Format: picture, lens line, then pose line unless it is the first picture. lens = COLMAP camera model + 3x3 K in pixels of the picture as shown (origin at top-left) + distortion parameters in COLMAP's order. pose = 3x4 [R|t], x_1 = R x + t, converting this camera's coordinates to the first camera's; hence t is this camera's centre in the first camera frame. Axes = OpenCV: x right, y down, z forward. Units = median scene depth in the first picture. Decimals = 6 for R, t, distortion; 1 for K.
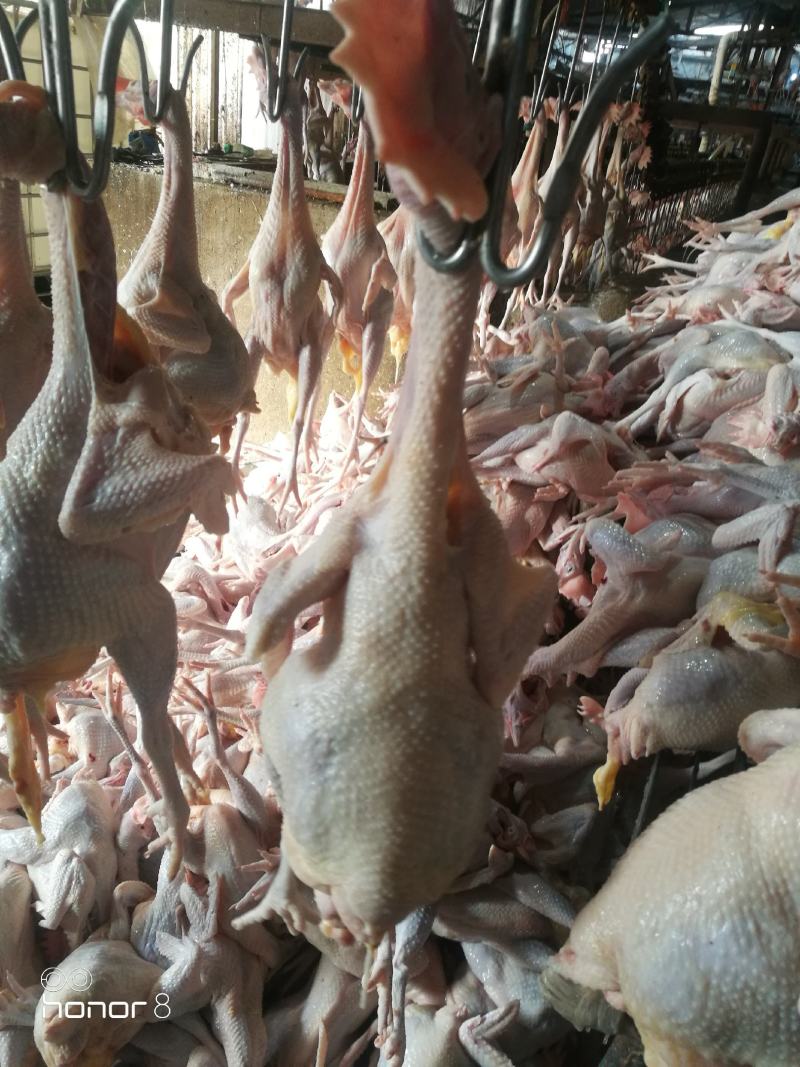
lens RADIAL K [[912.4, 0, 400.0], [0, 912.4, 533.5], [0, 0, 1]] dist [-0.002668, -0.001993]
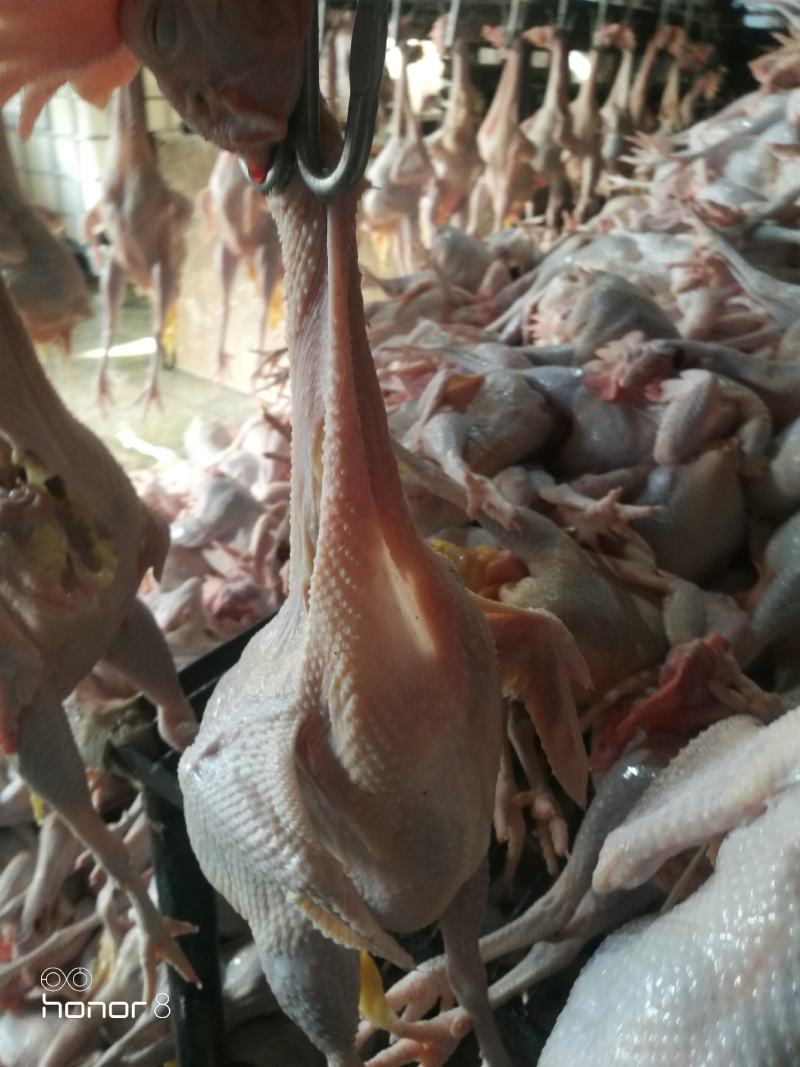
lens RADIAL K [[910.8, 0, 362.1], [0, 910.8, 543.8], [0, 0, 1]] dist [0.108695, -0.470895]
pose [[0.966471, 0.031365, -0.254853, 0.362995], [-0.024118, 0.999212, 0.031512, 0.084106], [0.255641, -0.024309, 0.966466, -0.031551]]
